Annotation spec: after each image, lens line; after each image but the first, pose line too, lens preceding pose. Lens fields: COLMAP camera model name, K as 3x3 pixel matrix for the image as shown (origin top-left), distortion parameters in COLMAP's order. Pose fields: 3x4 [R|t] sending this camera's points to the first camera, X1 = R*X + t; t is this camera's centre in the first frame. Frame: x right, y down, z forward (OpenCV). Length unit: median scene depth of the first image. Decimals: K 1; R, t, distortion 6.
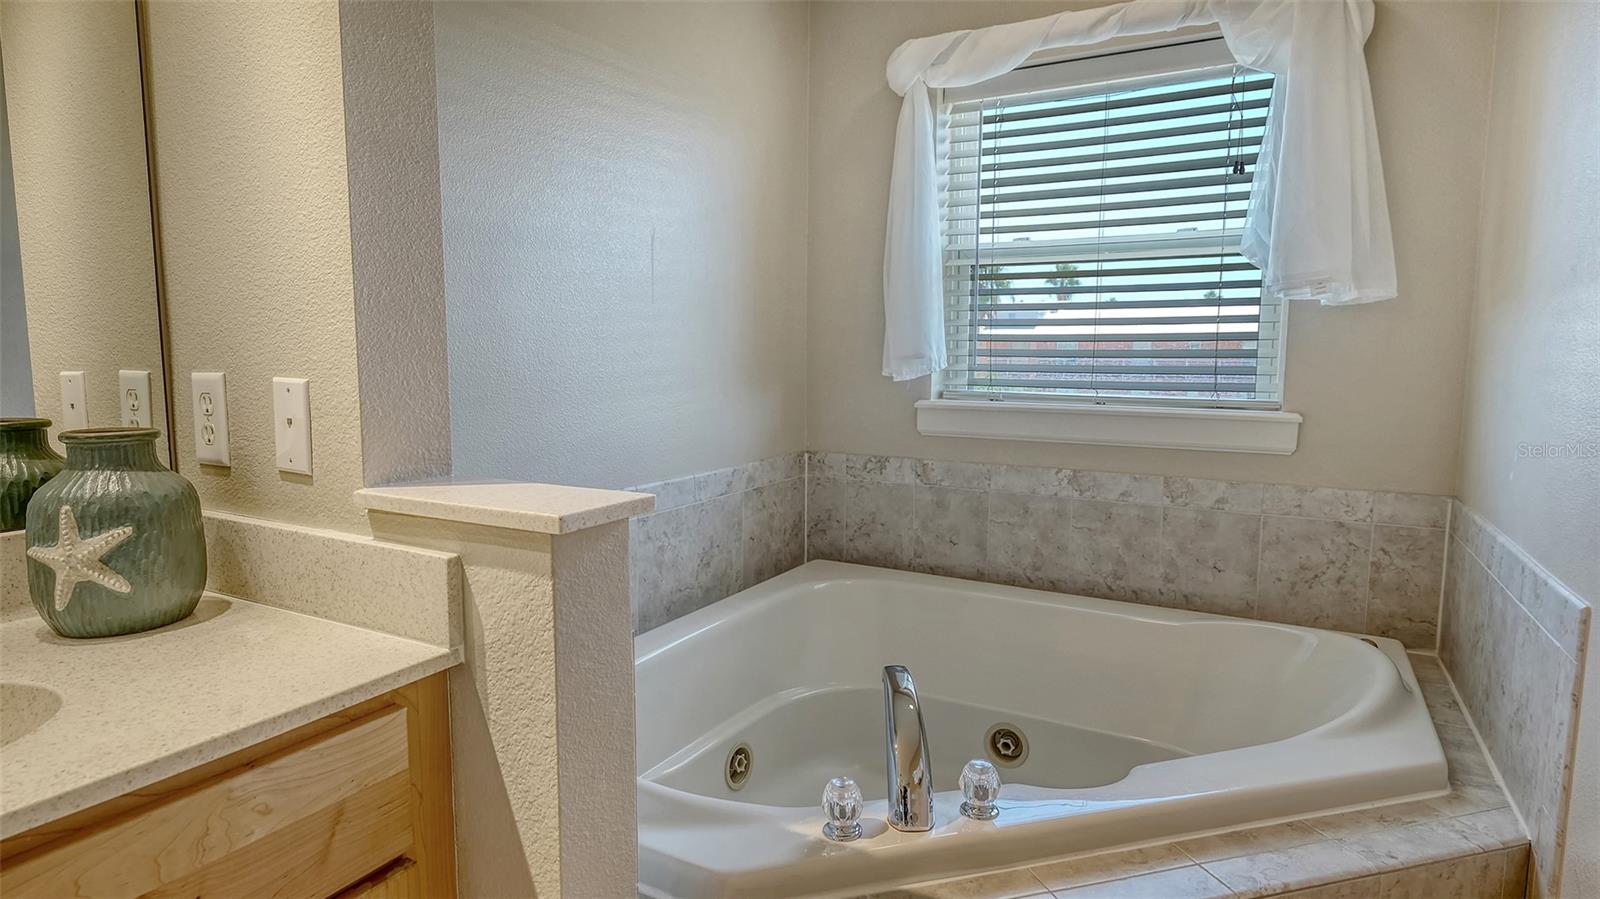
lens RADIAL K [[865.2, 0, 800.0], [0, 865.2, 449.5], [0, 0, 1]] dist [-0.003036, -0.000469]
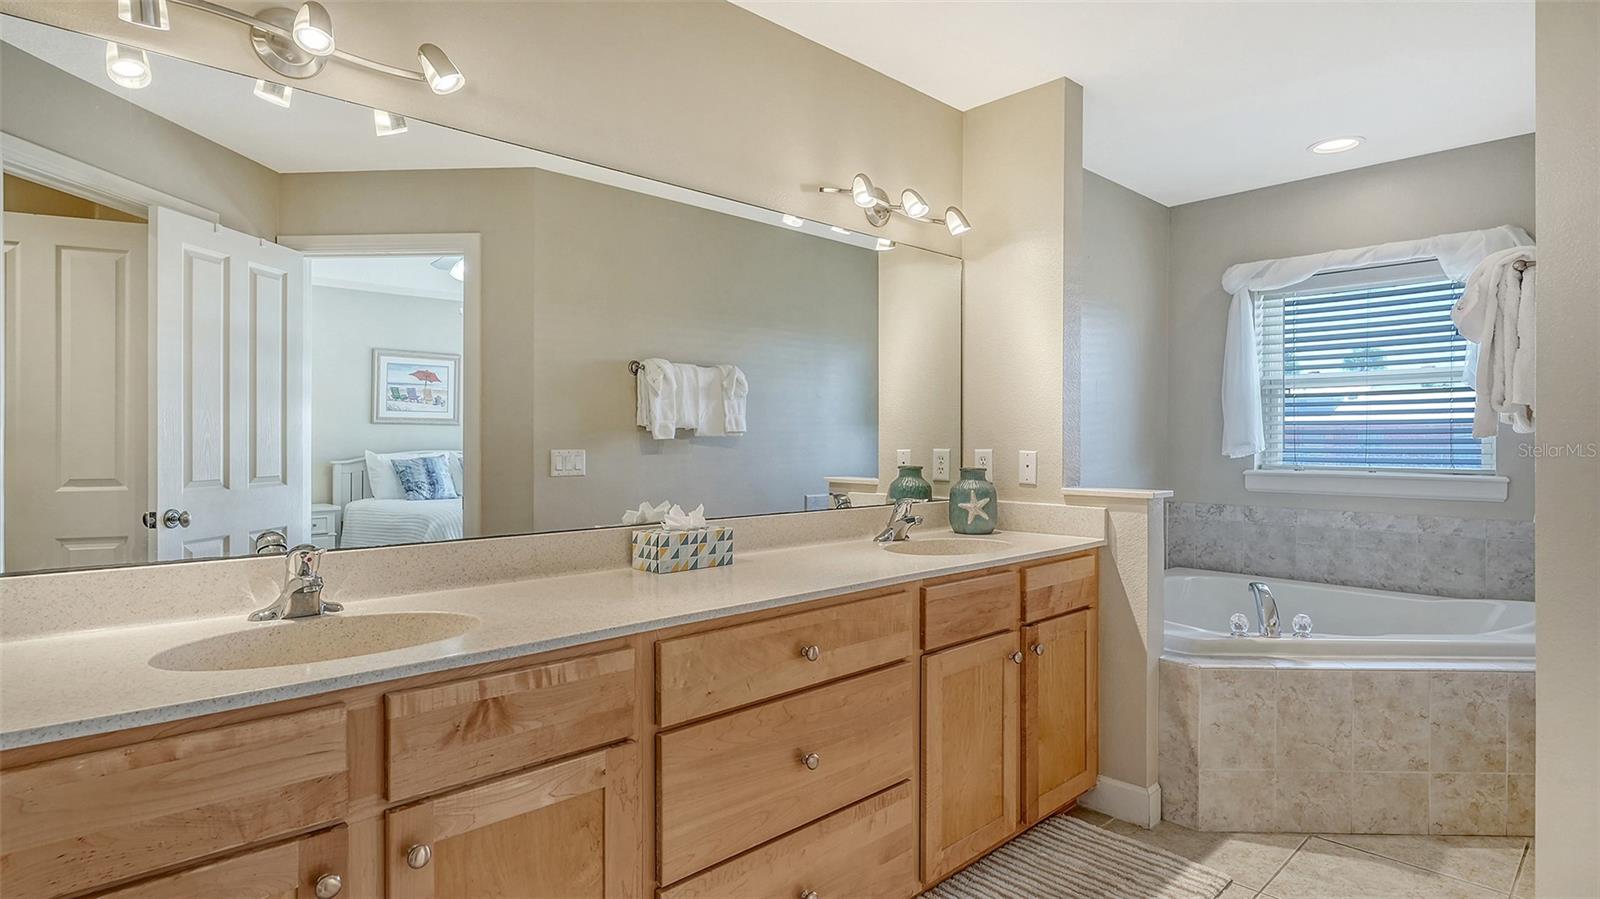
lens RADIAL K [[823.7, 0, 800.9], [0, 823.7, 444.3], [0, 0, 1]] dist [0.000115, -0.000183]
pose [[0.951331, -0.002912, -0.308157, -0.204604], [-0.030316, 0.994221, -0.102987, 0.090376], [0.306676, 0.107317, 0.945745, -0.828209]]
